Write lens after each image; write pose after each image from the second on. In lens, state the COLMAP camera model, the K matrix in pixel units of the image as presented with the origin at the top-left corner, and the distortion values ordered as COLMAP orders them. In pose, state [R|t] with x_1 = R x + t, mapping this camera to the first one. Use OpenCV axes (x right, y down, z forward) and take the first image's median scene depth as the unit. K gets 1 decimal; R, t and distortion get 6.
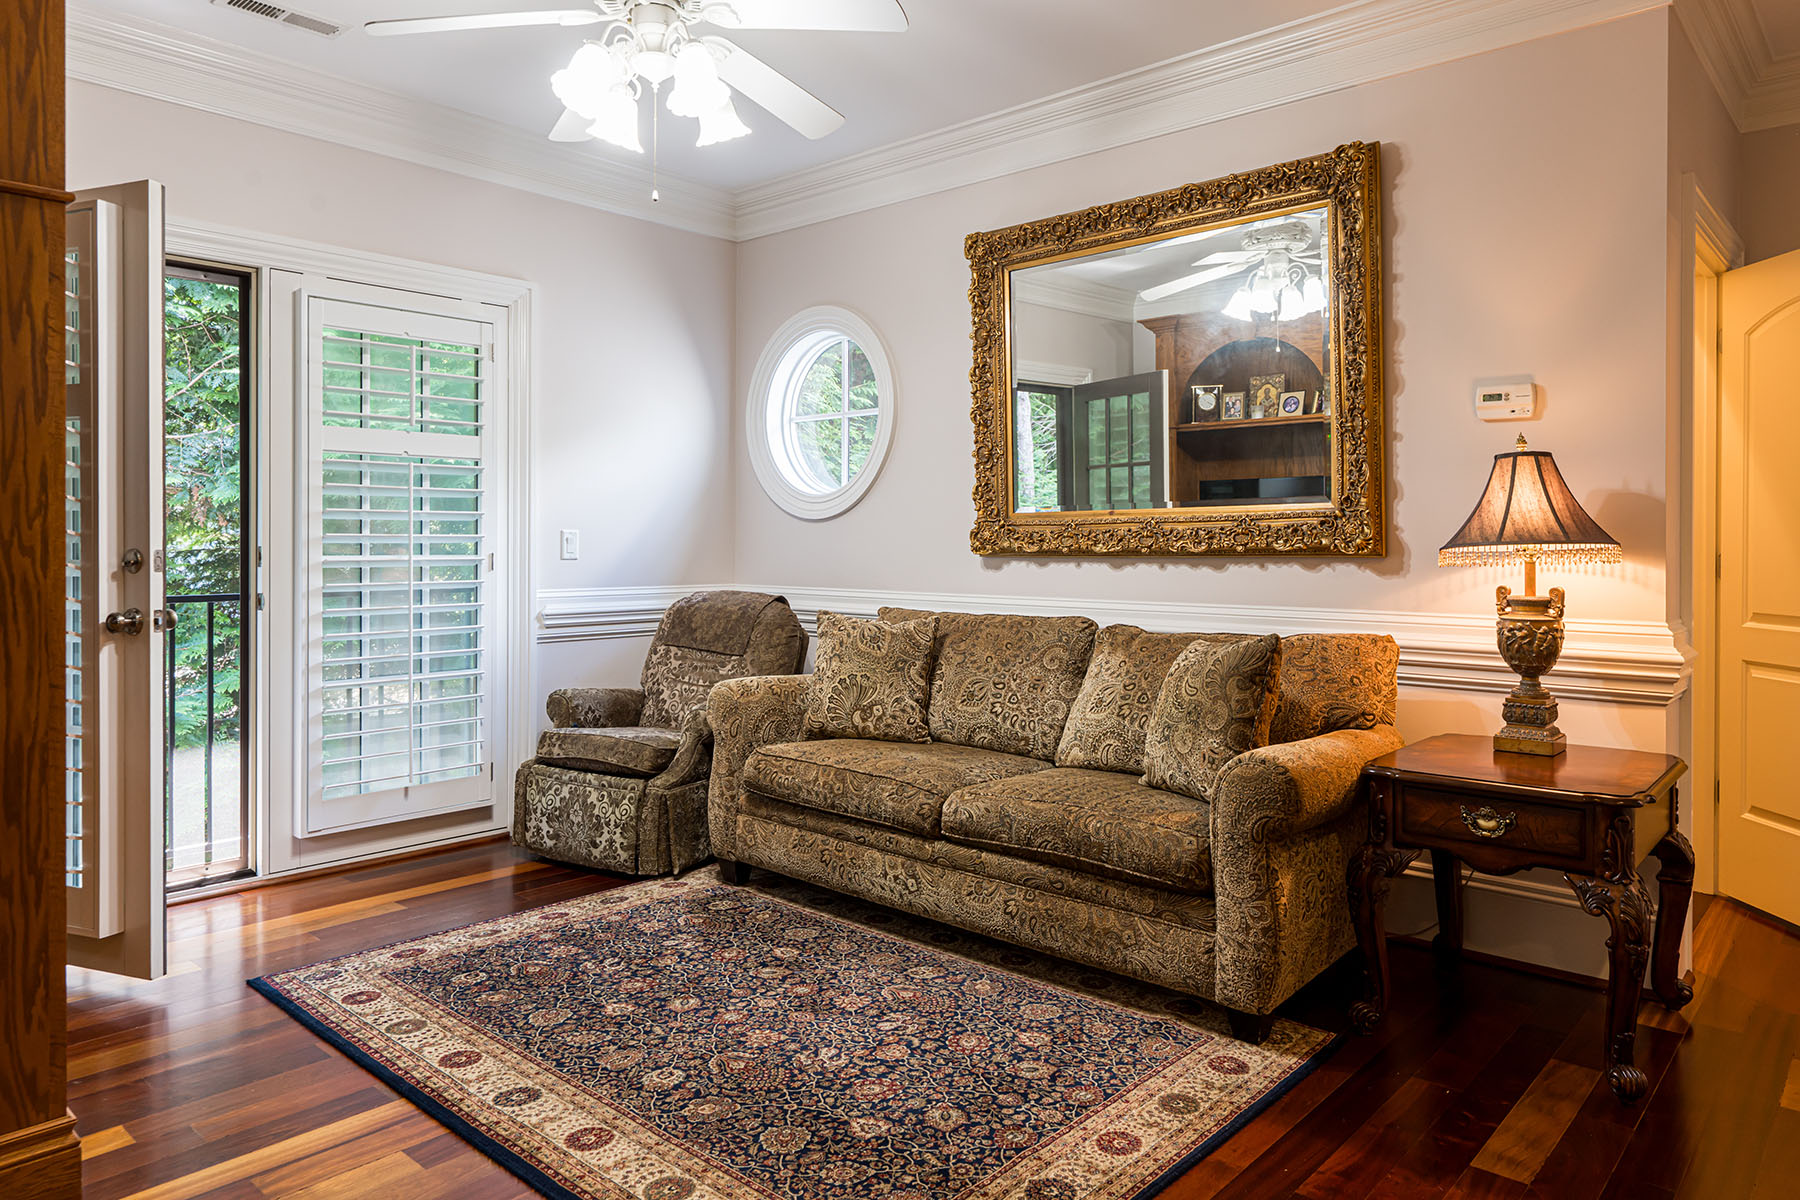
lens RADIAL K [[1161.2, 0, 908.9], [0, 1161.2, 599.5], [0, 0, 1]] dist [-0.009671, 0.013847]
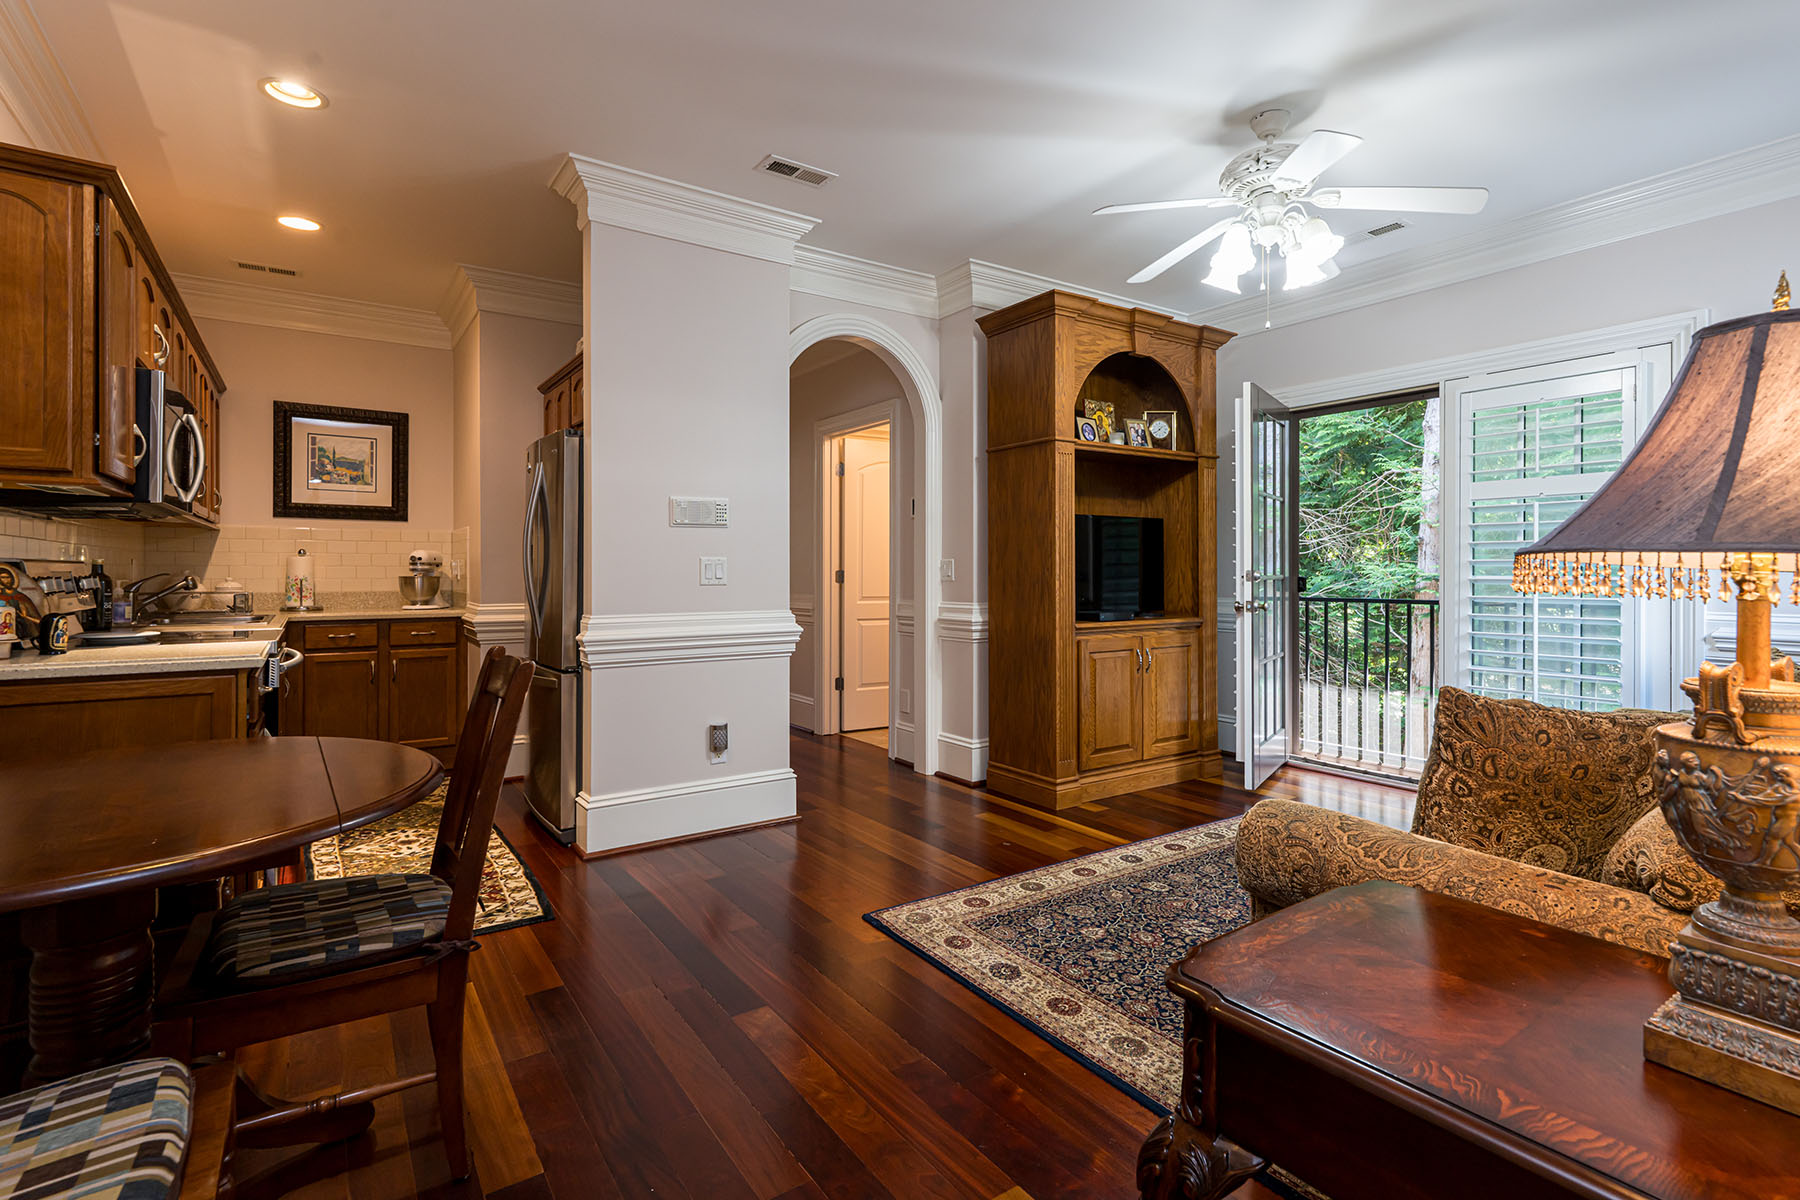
lens RADIAL K [[899.6, 0, 926.0], [0, 899.6, 578.3], [0, 0, 1]] dist [0.003923, 0.000131]
pose [[-0.251589, 0.001872, -0.967832, 1.129436], [-0.044131, 0.998936, 0.013404, -0.031072], [0.966828, 0.046084, -0.251239, 0.995386]]
